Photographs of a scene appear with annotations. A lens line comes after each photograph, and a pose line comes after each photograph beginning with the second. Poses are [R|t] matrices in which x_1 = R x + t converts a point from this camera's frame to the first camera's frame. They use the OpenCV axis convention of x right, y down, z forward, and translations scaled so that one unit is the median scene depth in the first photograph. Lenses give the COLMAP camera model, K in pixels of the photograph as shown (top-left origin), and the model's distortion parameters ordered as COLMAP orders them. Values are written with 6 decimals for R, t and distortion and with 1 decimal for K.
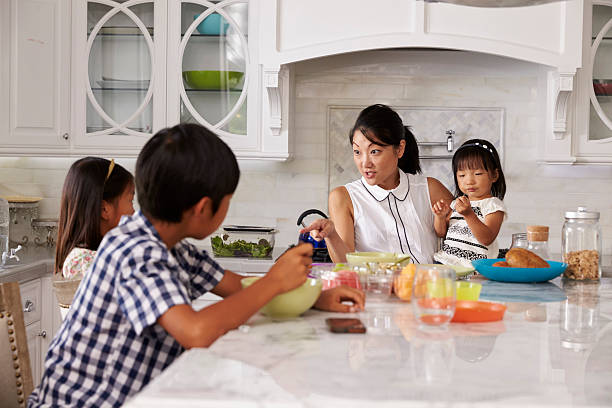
lens RADIAL K [[1138.4, 0, 306.0], [0, 1138.4, 204.0], [0, 0, 1]] dist [-0.008305, -0.004912]
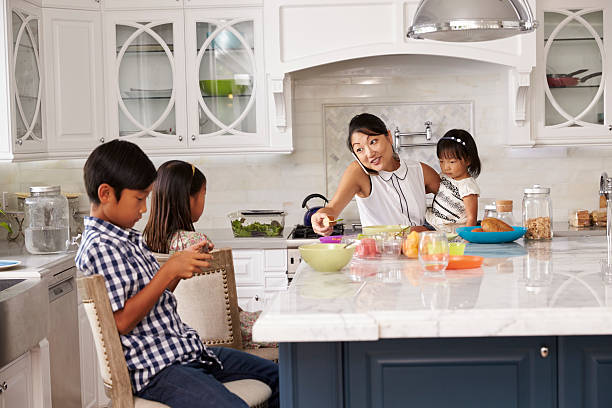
lens RADIAL K [[1138.4, 0, 306.0], [0, 1138.4, 204.0], [0, 0, 1]] dist [-0.008305, -0.004912]
pose [[0.998807, -0.041426, 0.025866, -0.035470], [0.041017, 0.999028, 0.016117, -0.004223], [-0.026508, -0.015036, 0.999536, -0.184736]]
